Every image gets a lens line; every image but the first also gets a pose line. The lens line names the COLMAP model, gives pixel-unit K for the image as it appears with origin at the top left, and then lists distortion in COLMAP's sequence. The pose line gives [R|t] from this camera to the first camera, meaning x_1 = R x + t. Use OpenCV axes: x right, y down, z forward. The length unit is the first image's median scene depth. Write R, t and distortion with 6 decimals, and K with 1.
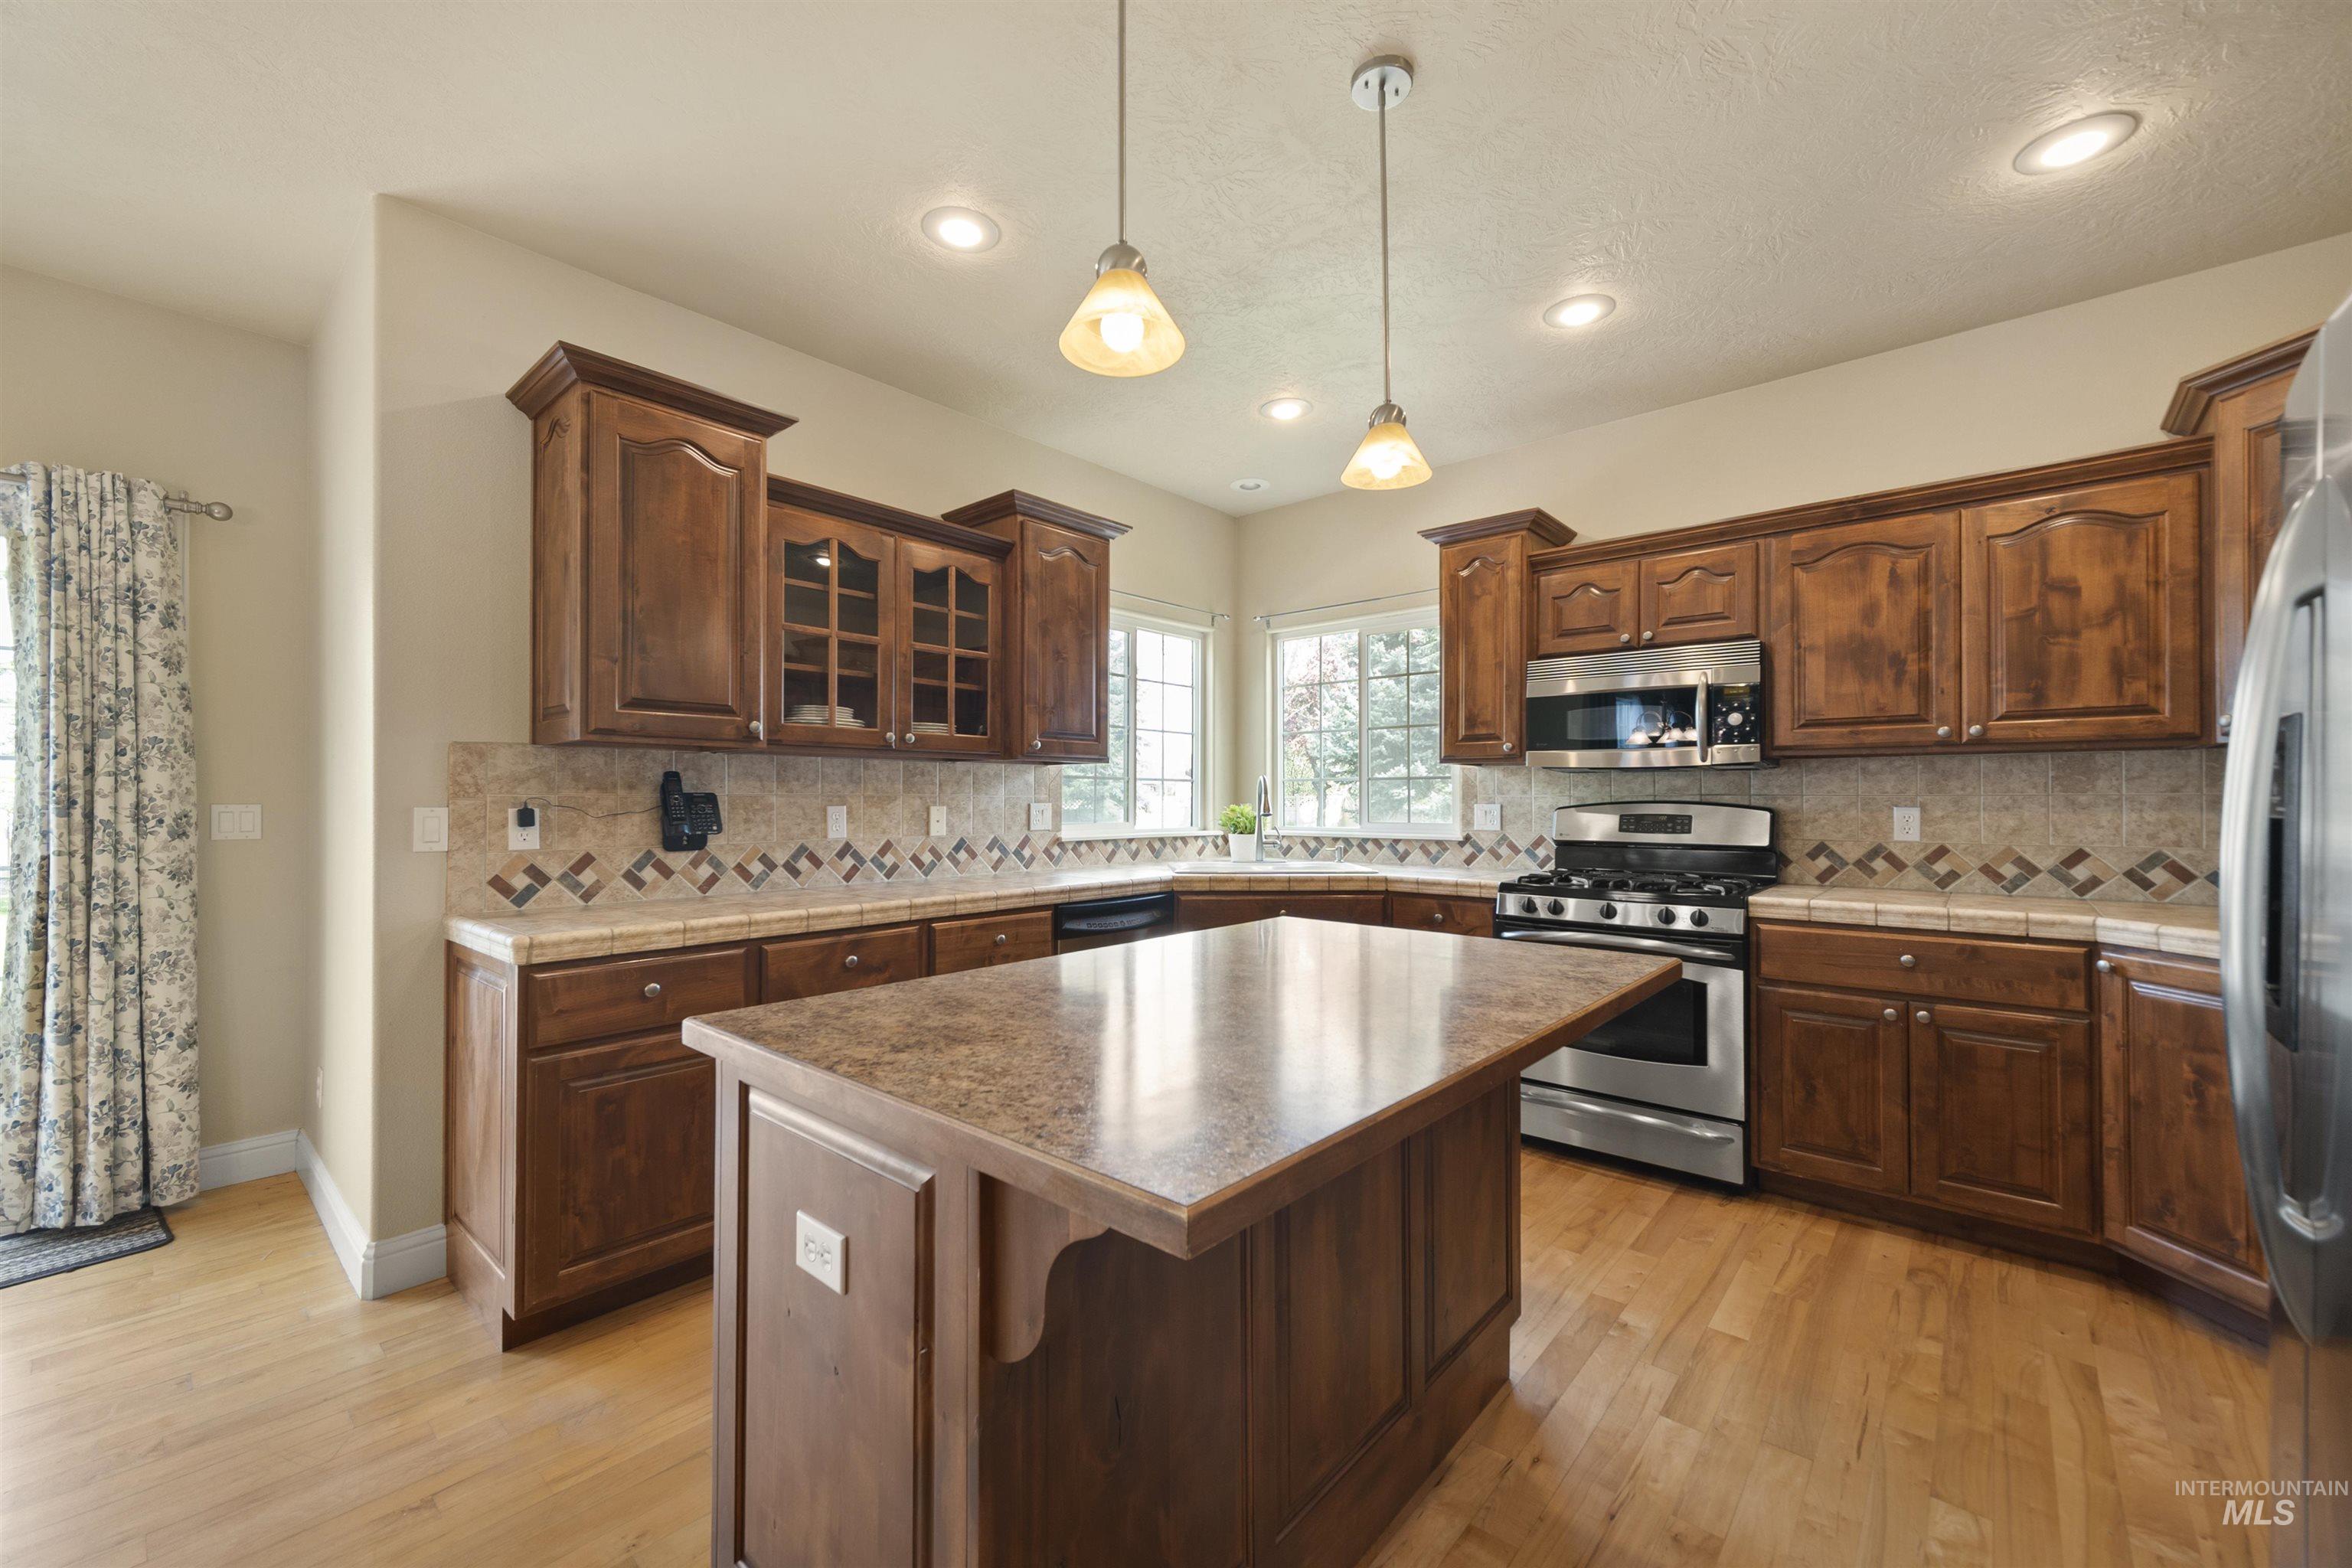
lens RADIAL K [[930.3, 0, 1183.2], [0, 930.3, 794.6], [0, 0, 1]] dist [0.010010, 0.000491]
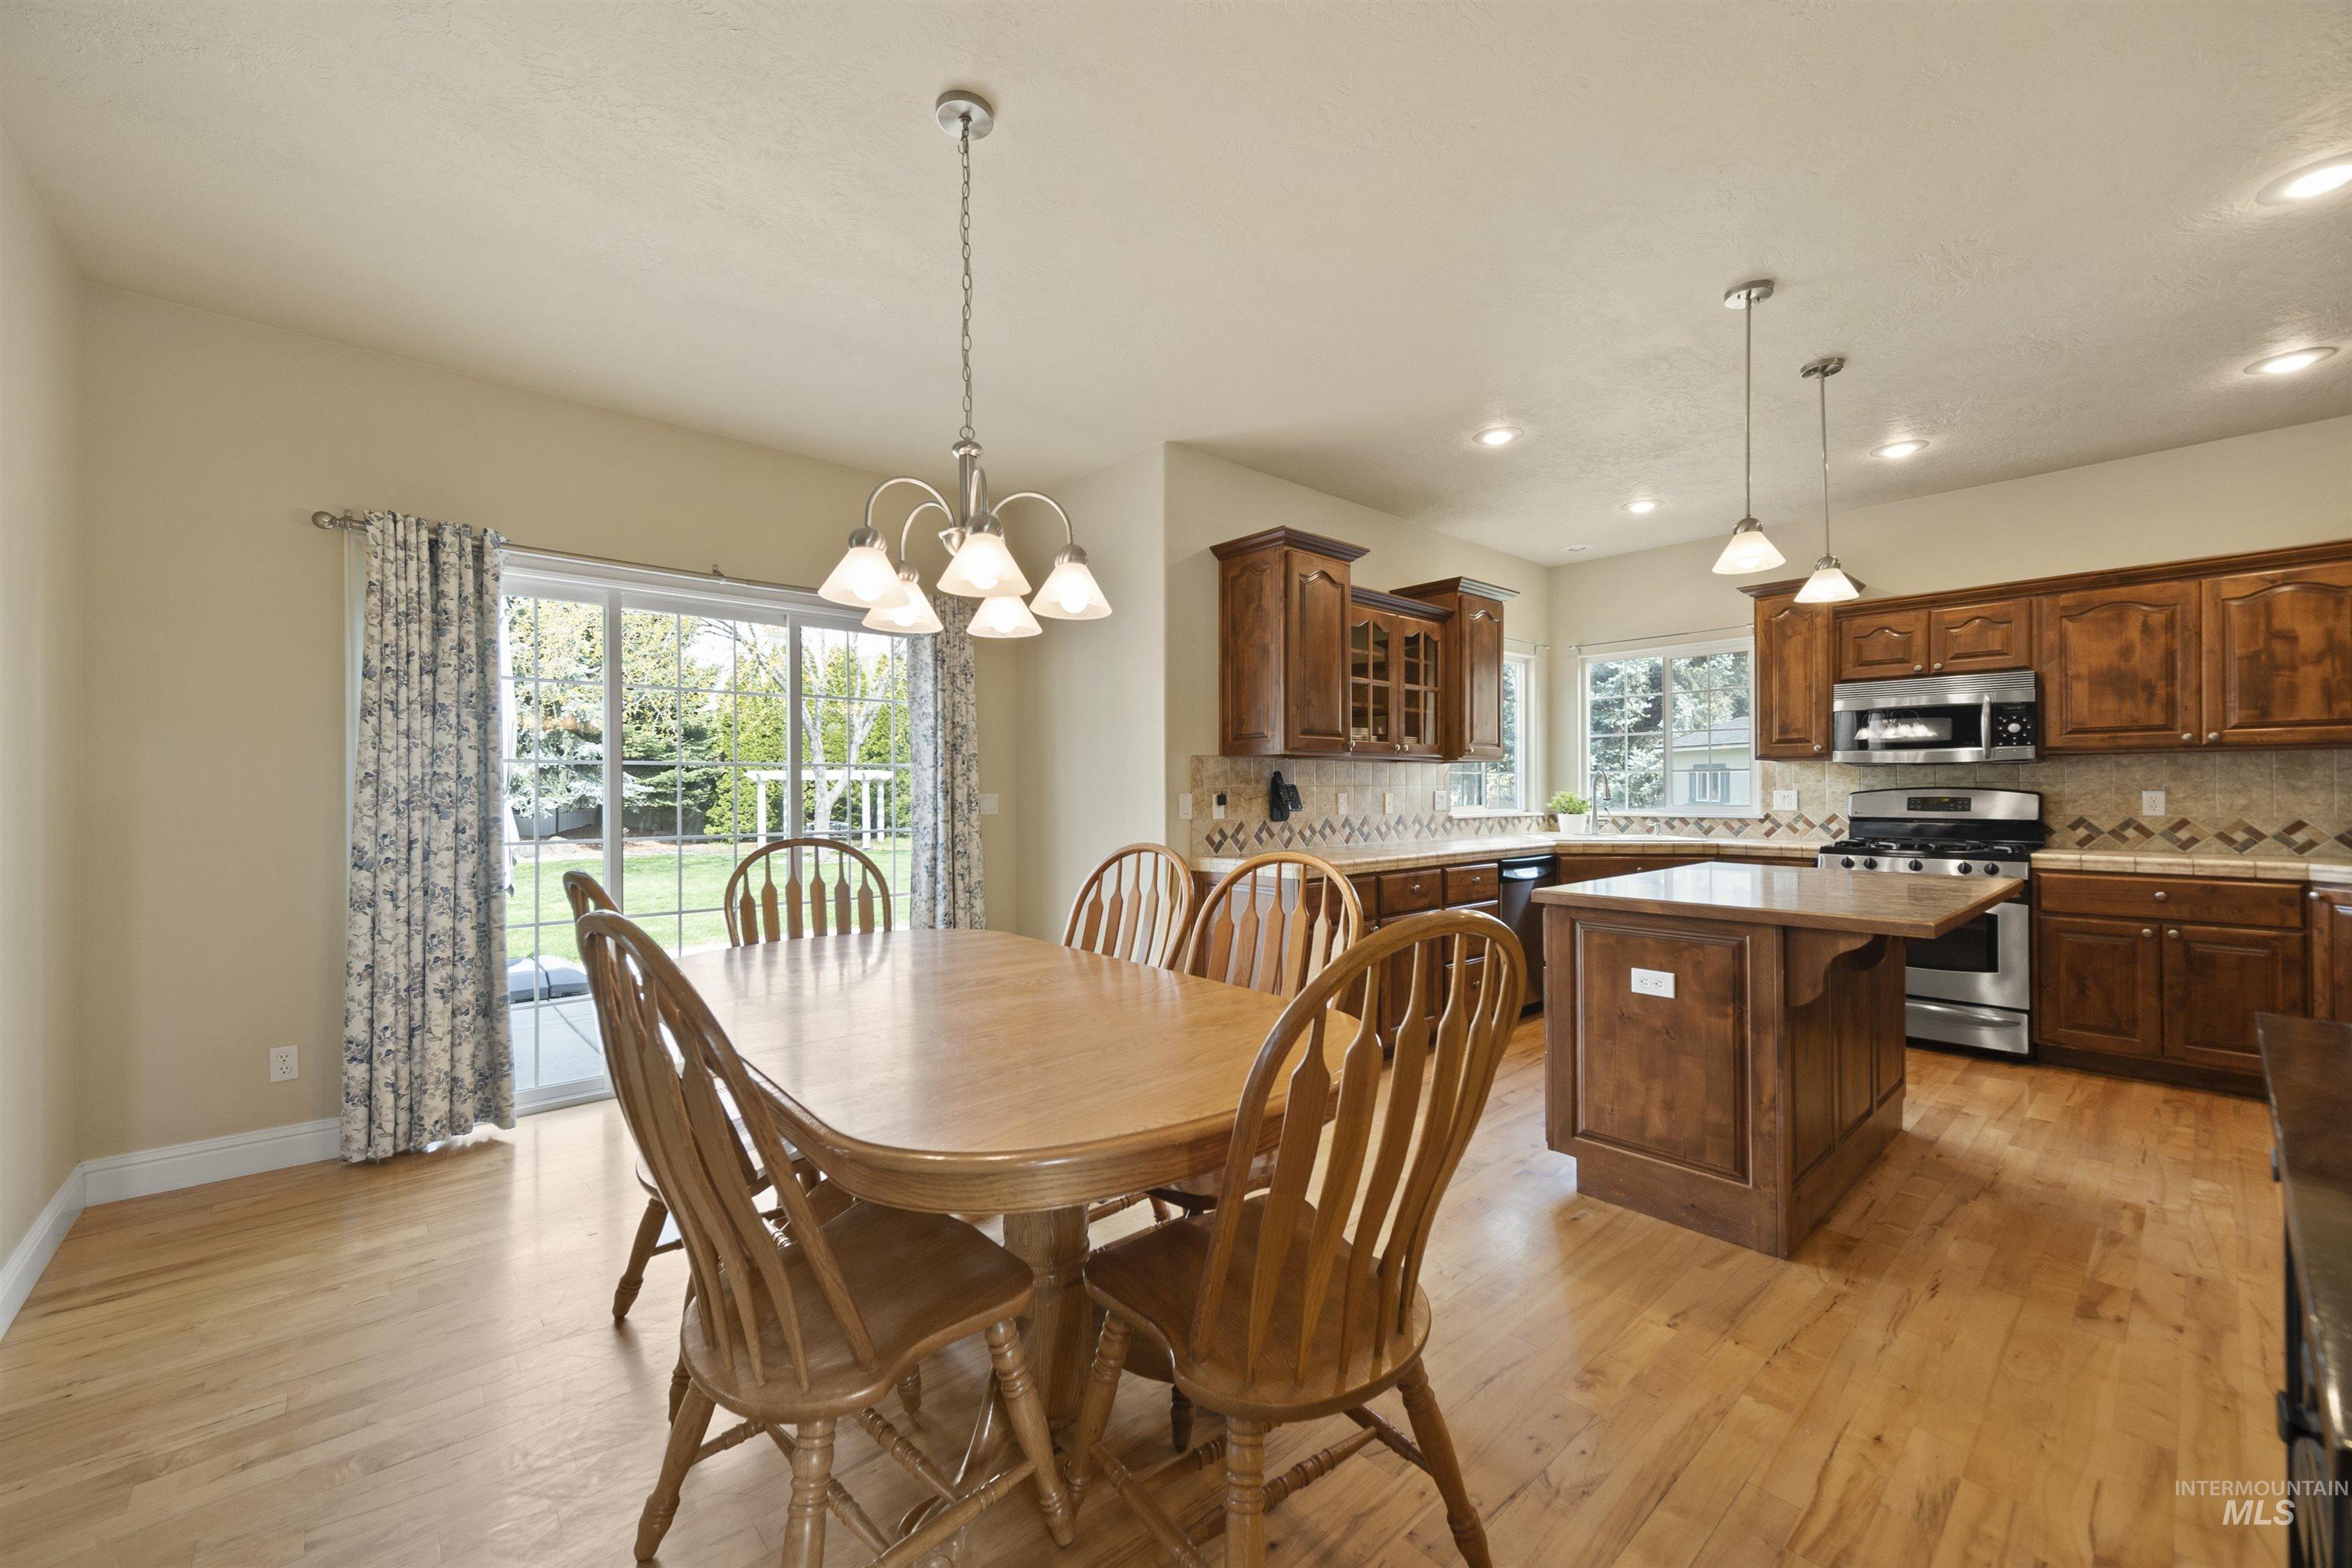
lens RADIAL K [[930.3, 0, 1166.3], [0, 930.3, 788.2], [0, 0, 1]] dist [0.010010, 0.000491]
pose [[0.992412, -0.004327, -0.122884, -0.532815], [0.004854, 0.999980, 0.003997, -0.003214], [0.122864, -0.004563, 0.992413, -0.588904]]
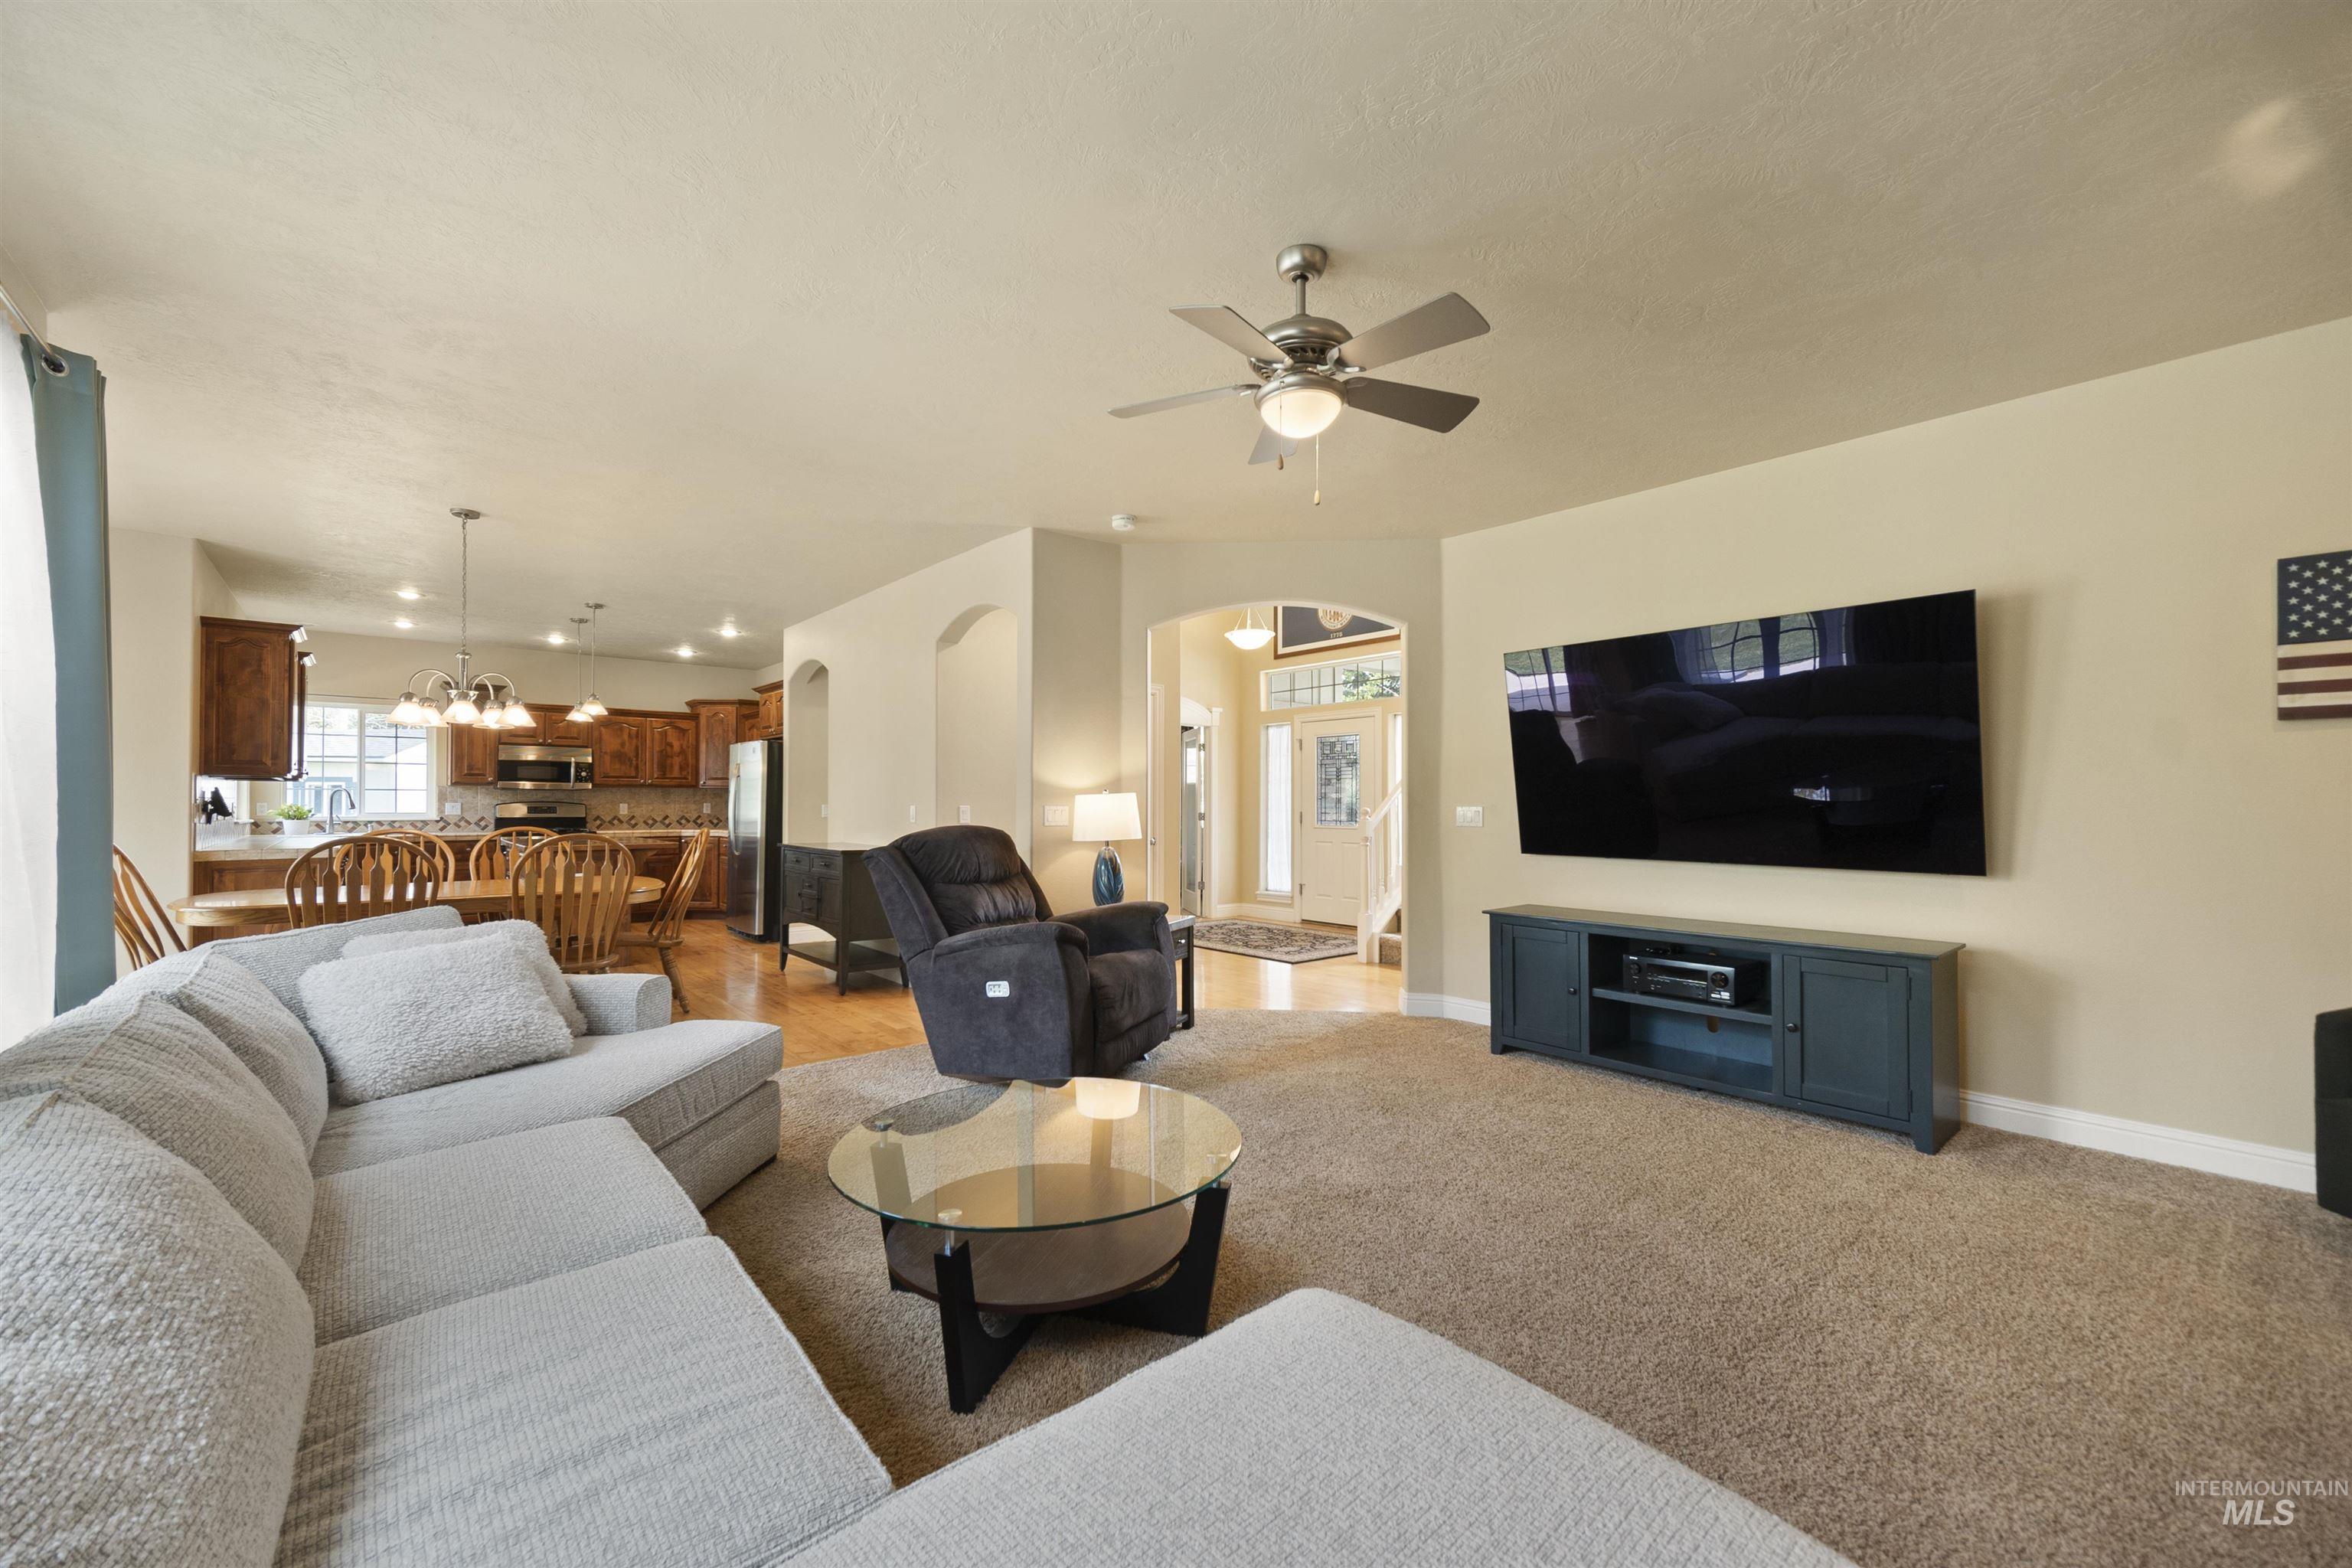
lens RADIAL K [[930.3, 0, 1172.1], [0, 930.3, 786.8], [0, 0, 1]] dist [0.010010, 0.000491]
pose [[0.145993, 0.019756, 0.989088, -2.274923], [-0.010946, 0.999772, -0.018354, -0.006905], [-0.989225, -0.008147, 0.146176, -1.416989]]
